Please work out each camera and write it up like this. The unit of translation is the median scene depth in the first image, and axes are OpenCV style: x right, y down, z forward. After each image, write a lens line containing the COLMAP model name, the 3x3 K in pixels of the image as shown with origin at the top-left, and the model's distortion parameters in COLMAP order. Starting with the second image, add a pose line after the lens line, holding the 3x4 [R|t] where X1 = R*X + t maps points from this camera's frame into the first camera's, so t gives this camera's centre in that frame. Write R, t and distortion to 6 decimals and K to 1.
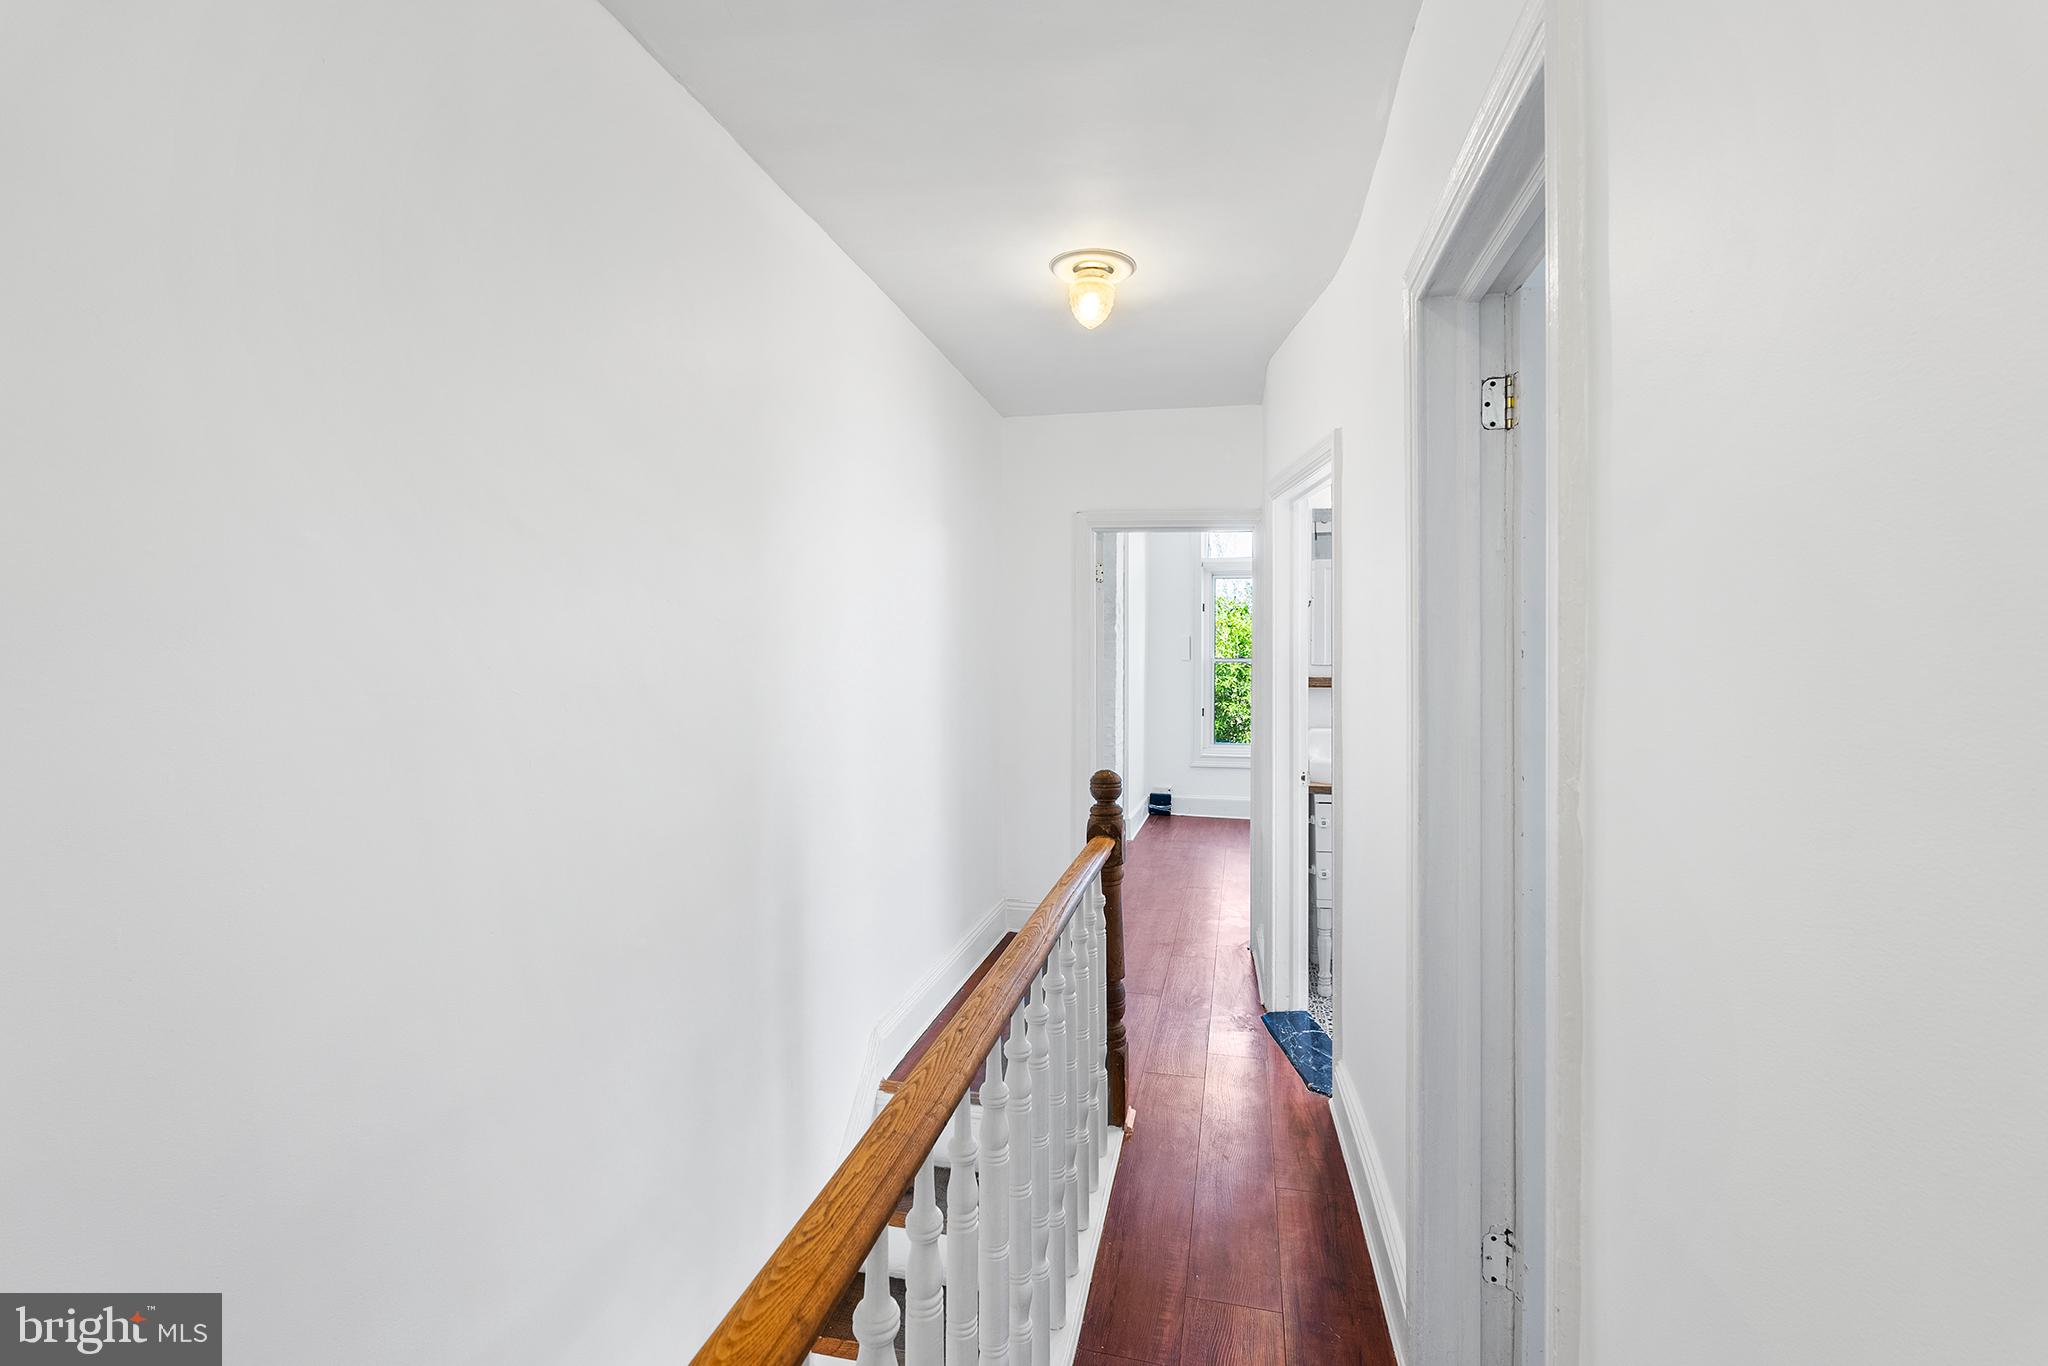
lens RADIAL K [[947.0, 0, 1018.4], [0, 947.0, 675.6], [0, 0, 1]] dist [0.000087, 0.000128]
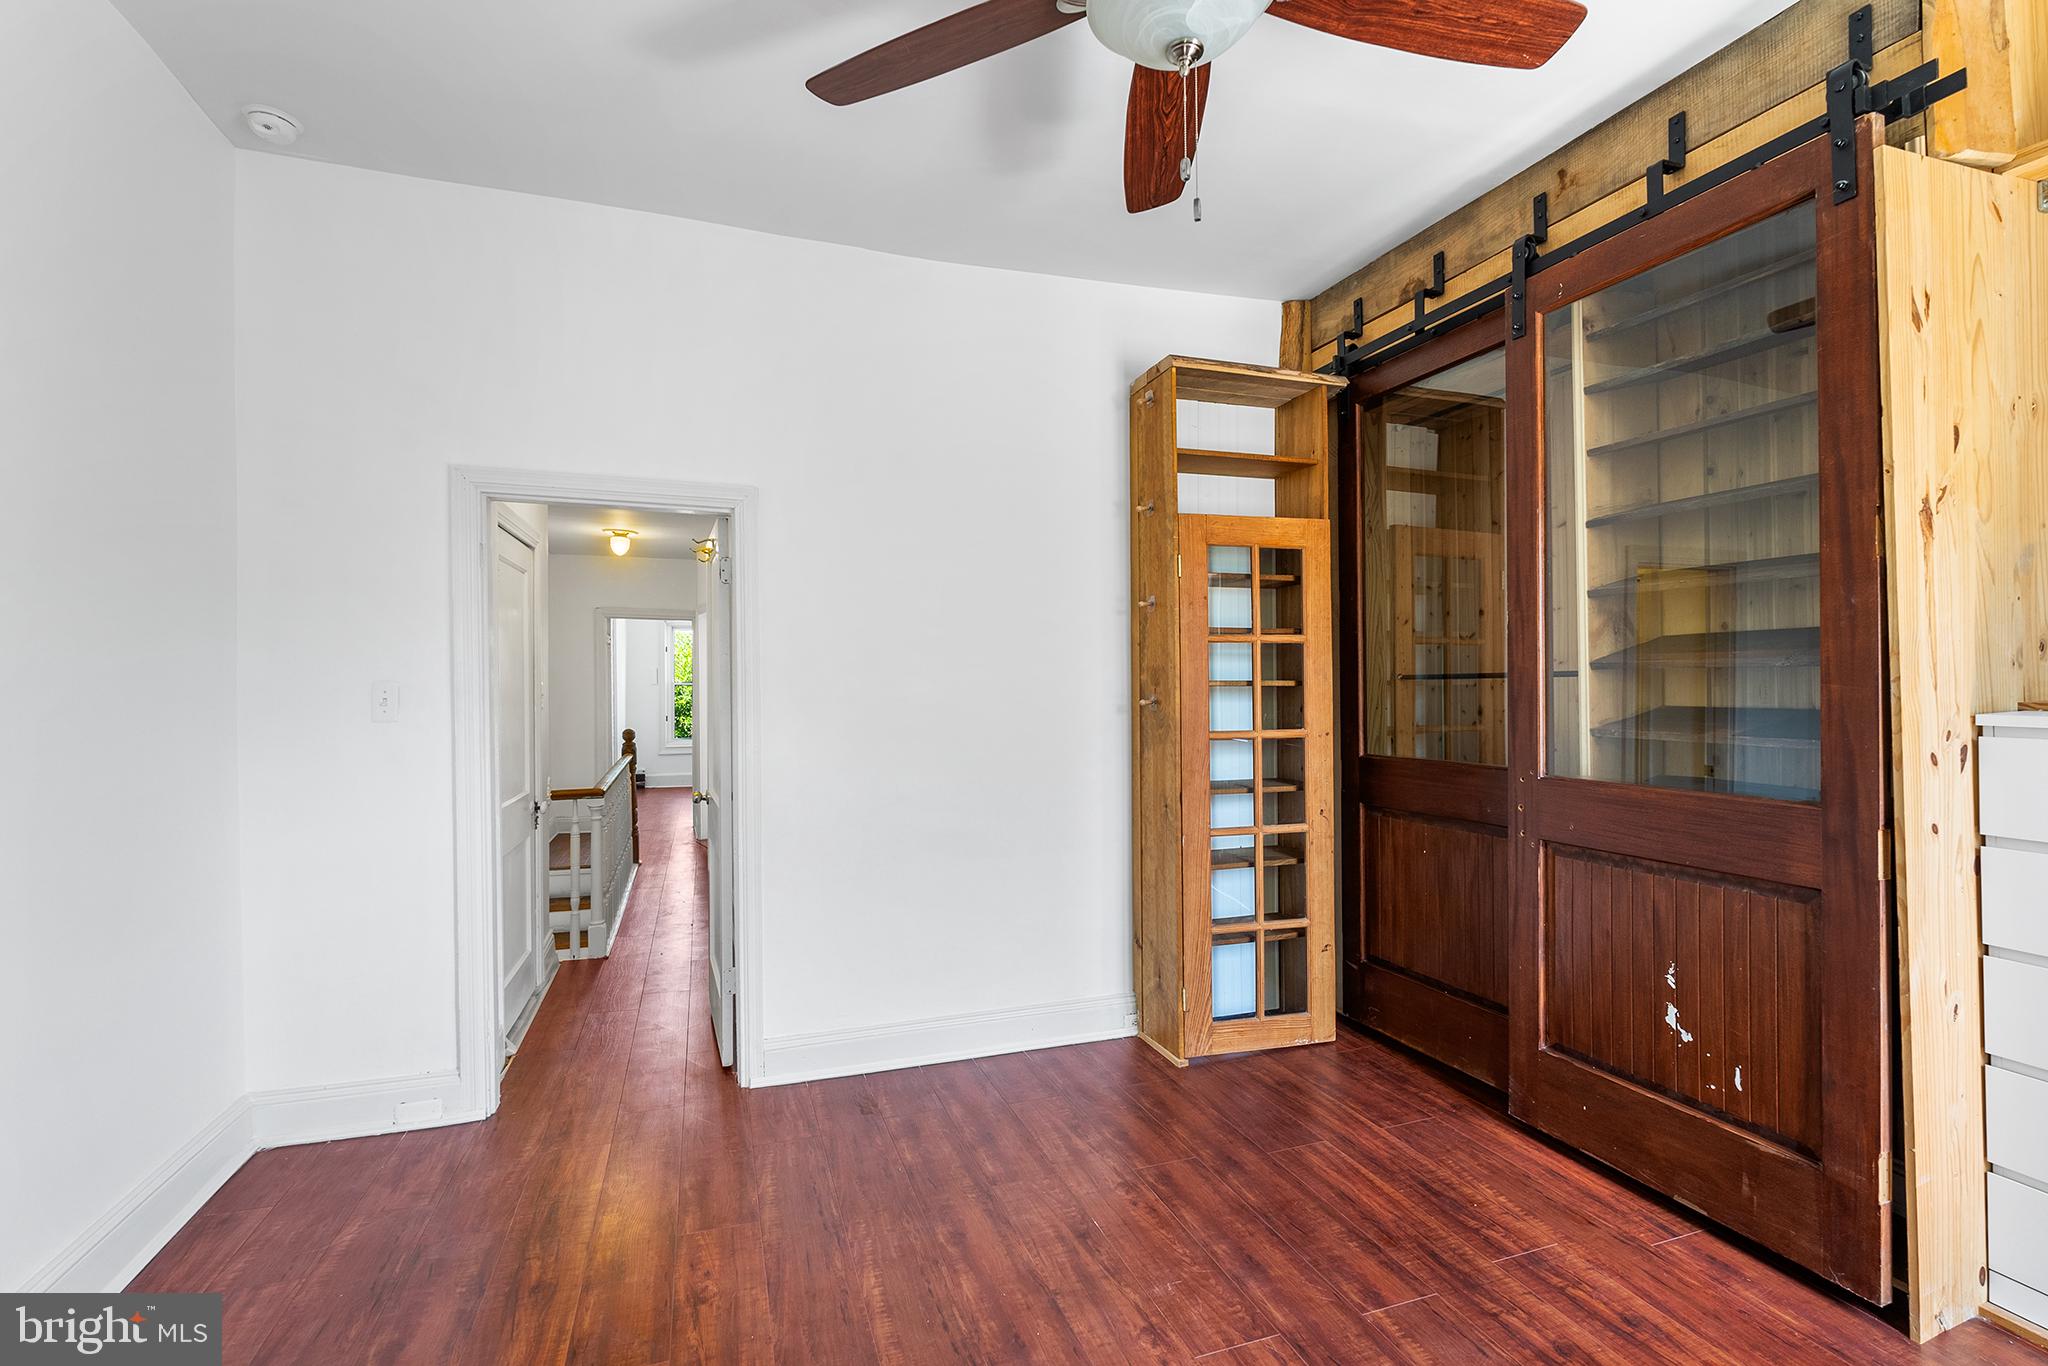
lens RADIAL K [[947.0, 0, 1018.4], [0, 947.0, 675.6], [0, 0, 1]] dist [0.000087, 0.000128]
pose [[0.852701, -0.005740, 0.522367, -0.342772], [0.019429, 0.999596, -0.020732, 0.029532], [-0.522037, 0.027828, 0.852469, -1.720638]]
